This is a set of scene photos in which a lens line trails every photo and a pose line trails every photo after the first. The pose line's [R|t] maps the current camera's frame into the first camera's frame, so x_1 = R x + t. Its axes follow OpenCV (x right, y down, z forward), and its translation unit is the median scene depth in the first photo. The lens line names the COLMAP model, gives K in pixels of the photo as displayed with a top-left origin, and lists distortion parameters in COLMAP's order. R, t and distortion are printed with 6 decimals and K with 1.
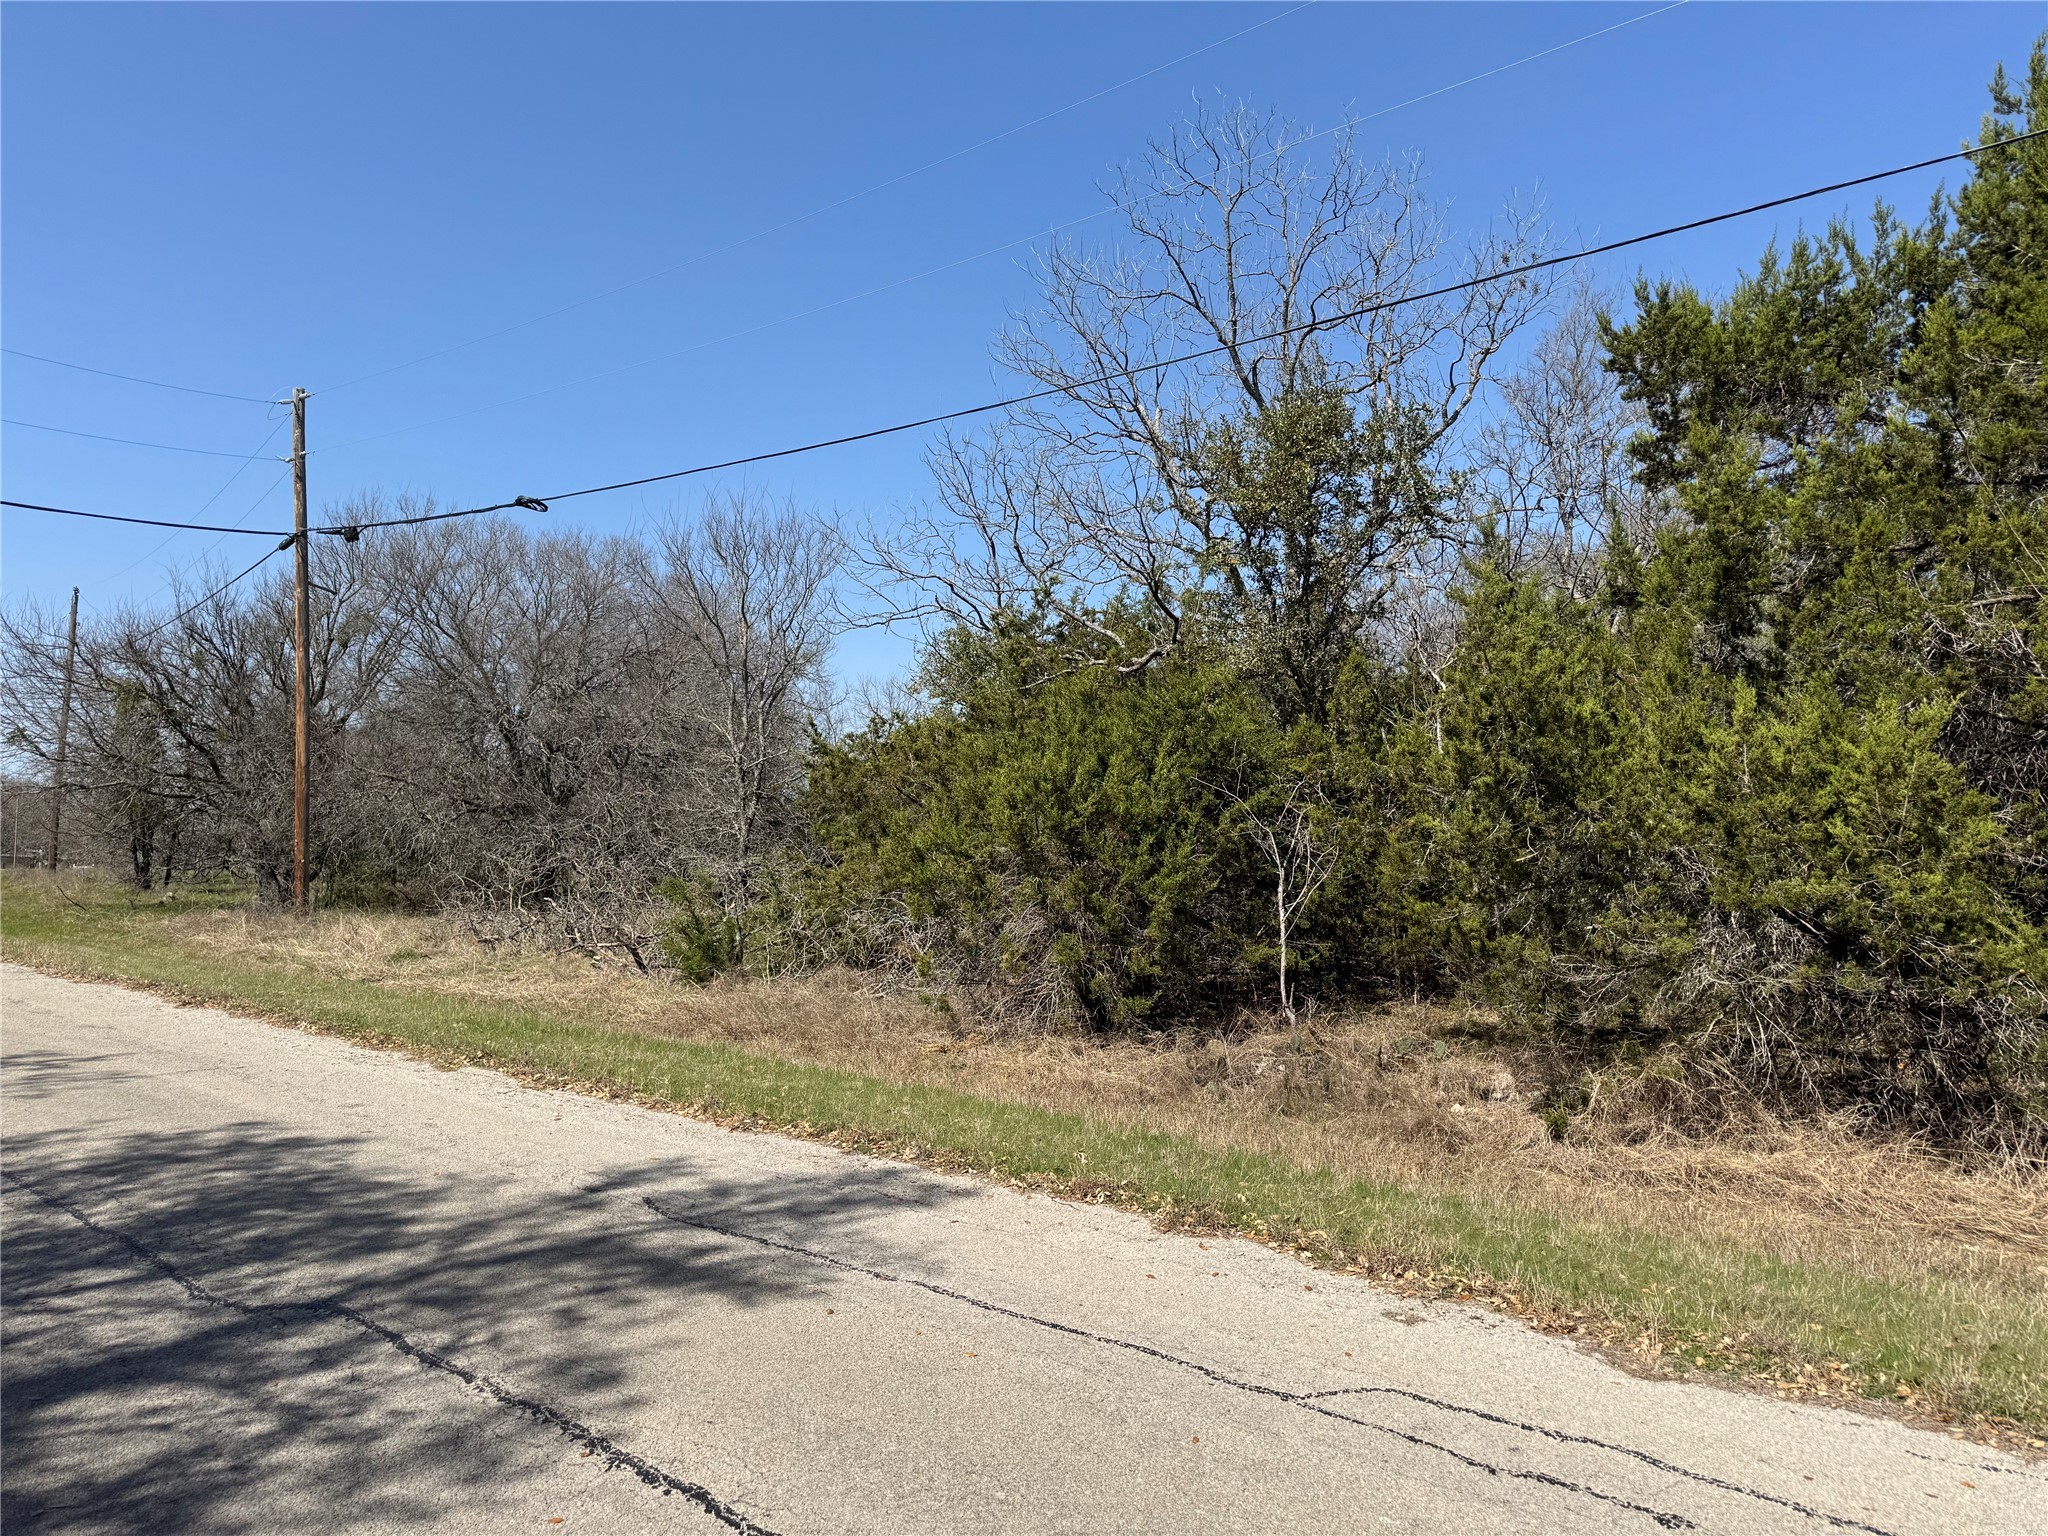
lens RADIAL K [[1417.1, 0, 1017.1], [0, 1417.1, 751.3], [0, 0, 1]] dist [0.186961, -0.311753]
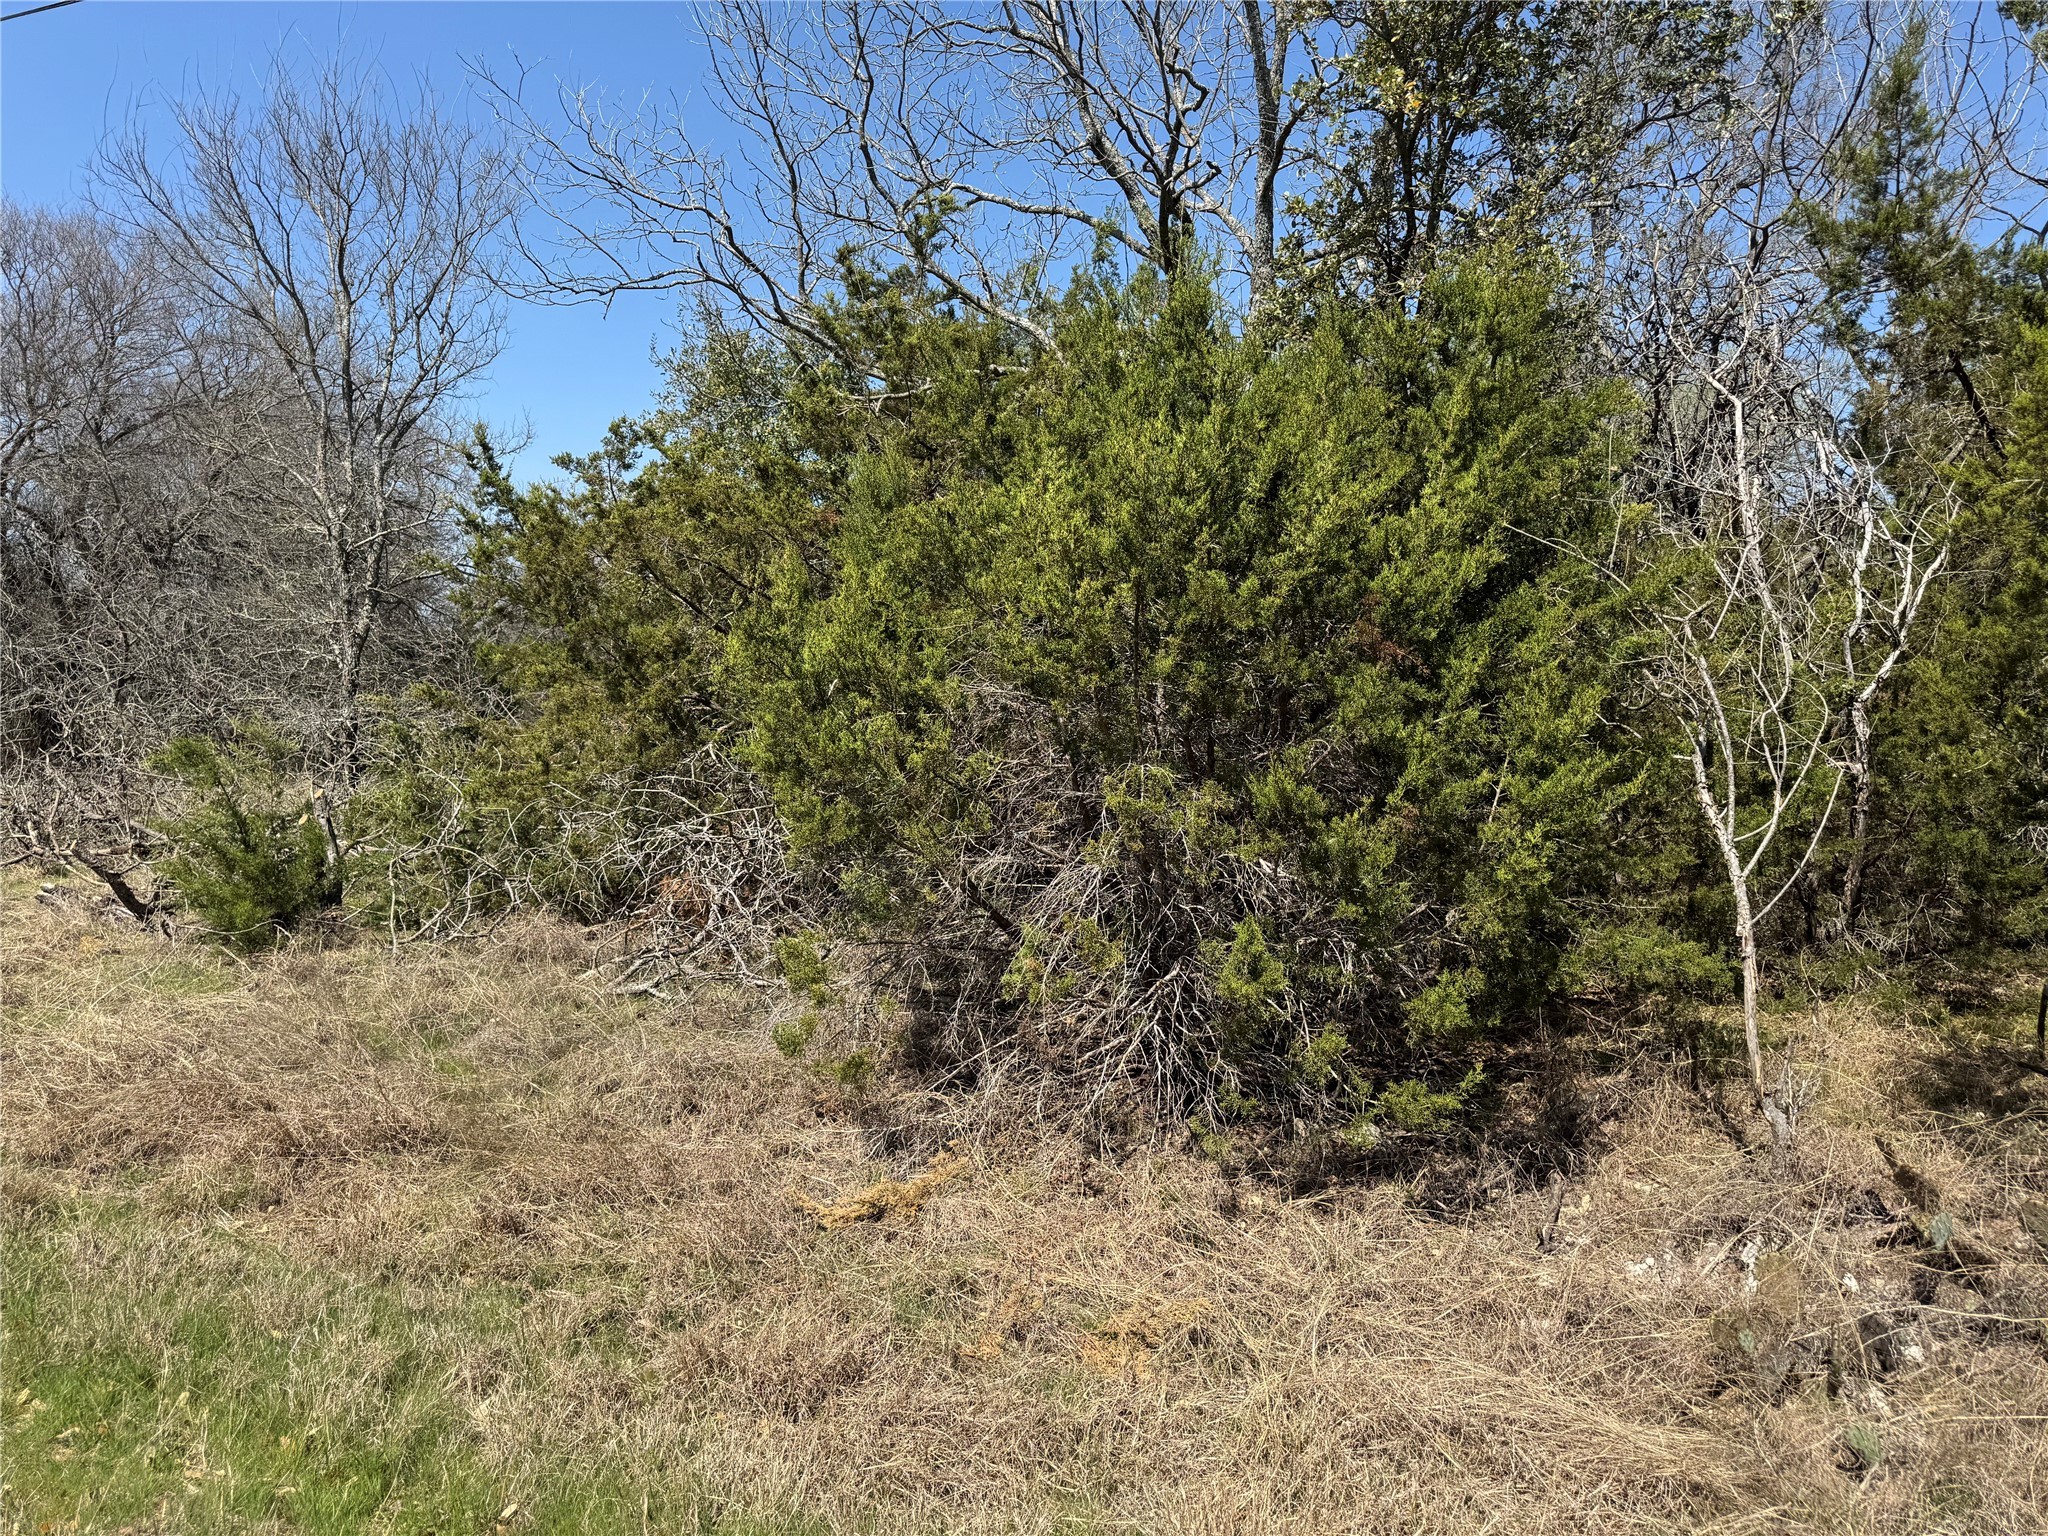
lens RADIAL K [[1436.8, 0, 978.6], [0, 1436.8, 758.0], [0, 0, 1]] dist [0.100797, -0.078139]
pose [[0.978364, 0.013448, 0.206451, -0.064958], [-0.034863, 0.994331, 0.100446, 0.029422], [-0.203930, -0.105471, 0.973287, 0.377046]]
